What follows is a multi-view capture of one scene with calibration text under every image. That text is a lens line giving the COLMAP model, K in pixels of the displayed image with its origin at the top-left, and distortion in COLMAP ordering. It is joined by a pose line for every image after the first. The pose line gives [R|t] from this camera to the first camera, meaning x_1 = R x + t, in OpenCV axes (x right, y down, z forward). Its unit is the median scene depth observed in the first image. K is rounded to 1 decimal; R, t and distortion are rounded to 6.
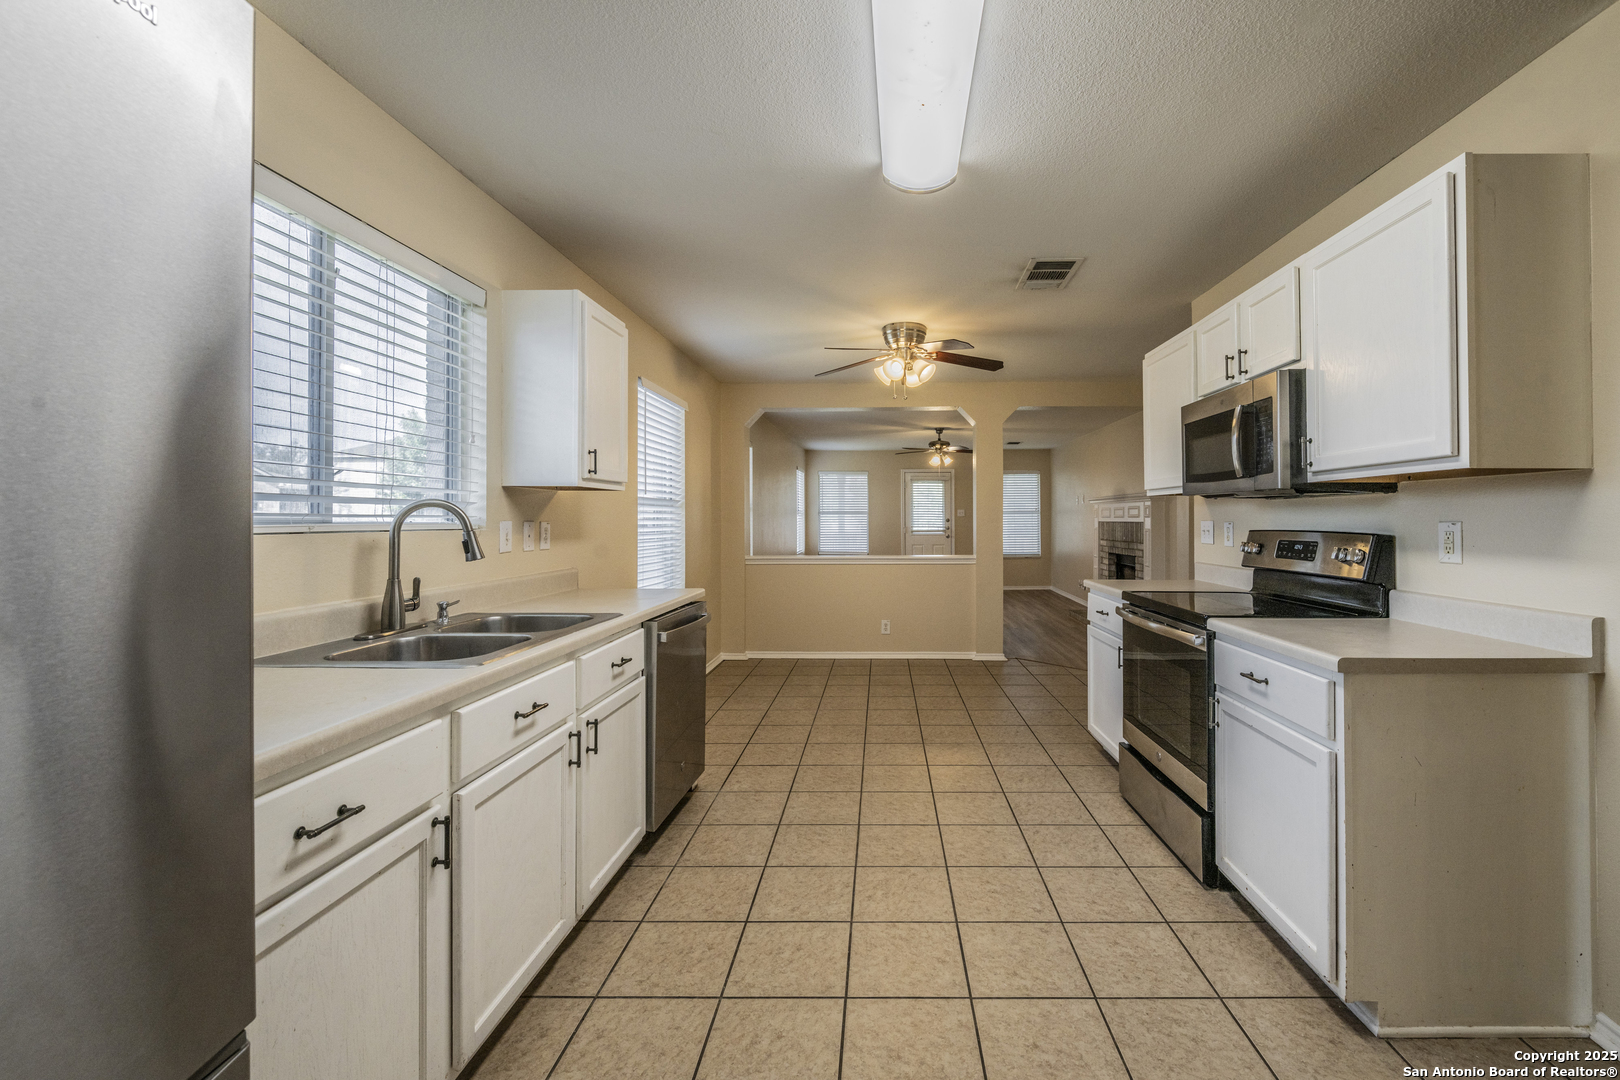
lens RADIAL K [[635.3, 0, 811.2], [0, 635.3, 509.3], [0, 0, 1]] dist [-0.001234, -0.000241]
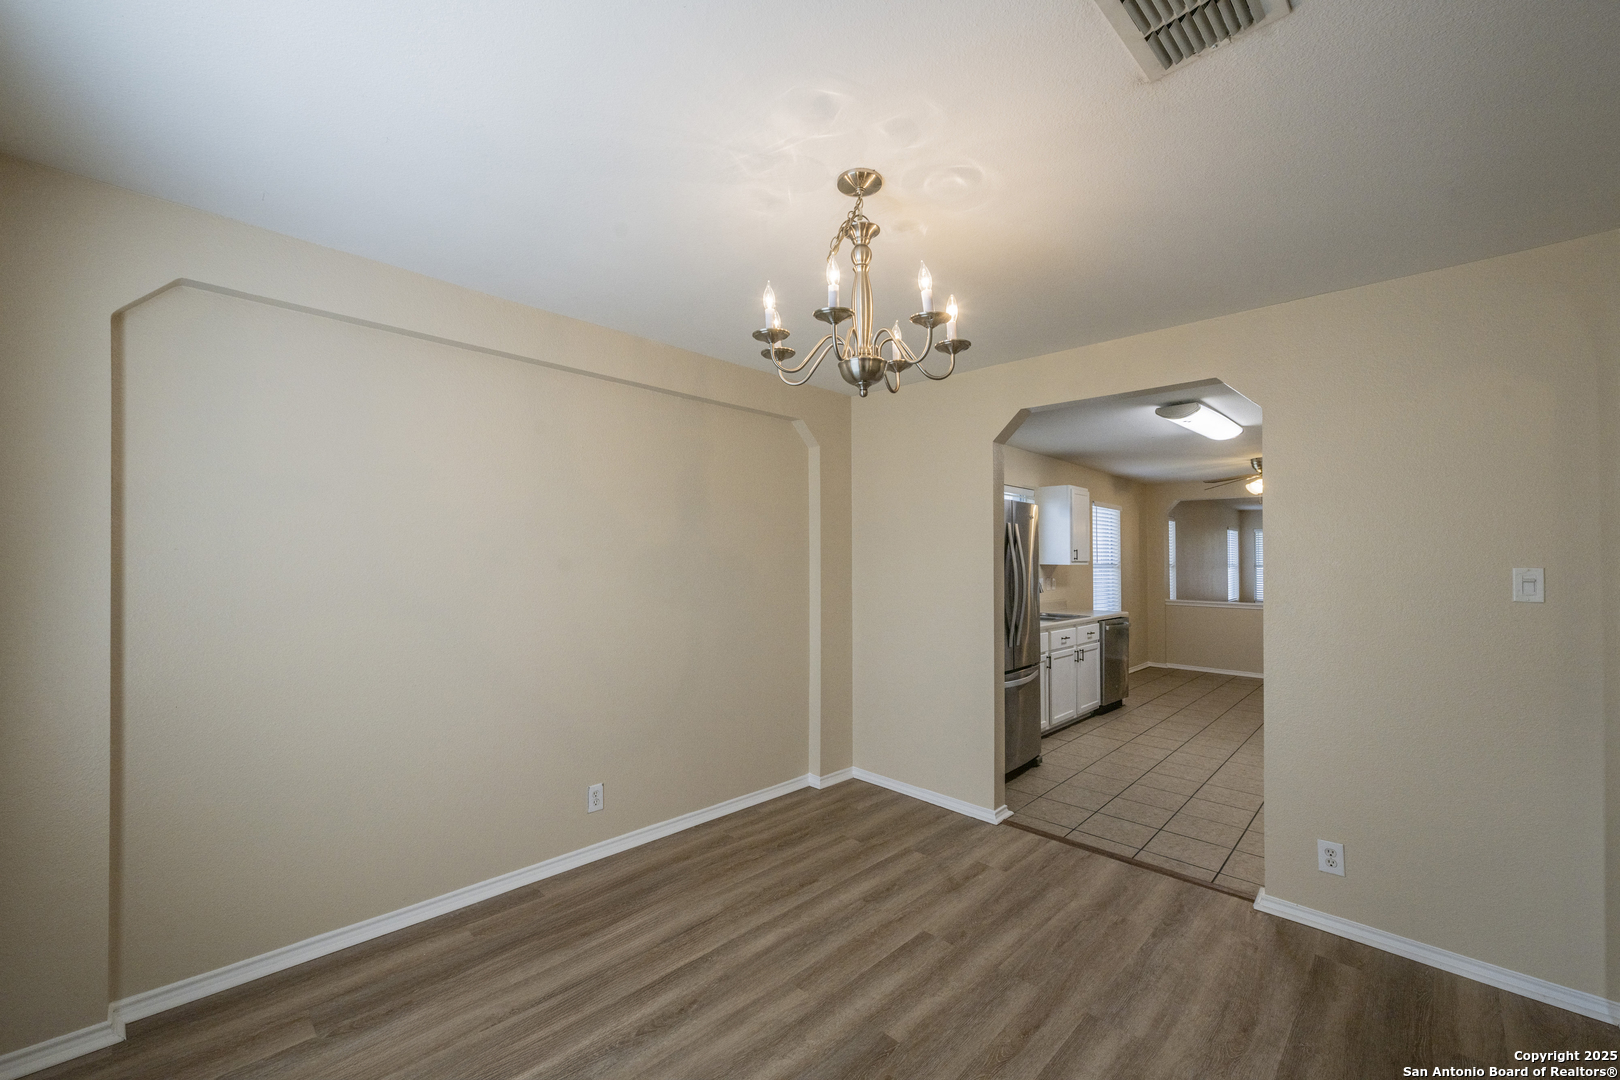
lens RADIAL K [[650.4, 0, 809.6], [0, 650.4, 551.9], [0, 0, 1]] dist [-0.008812, -0.000038]
pose [[0.791762, -0.000928, -0.610829, 0.326651], [0.003360, 0.999990, 0.002837, -0.086155], [0.610820, -0.004299, 0.791758, -1.417598]]
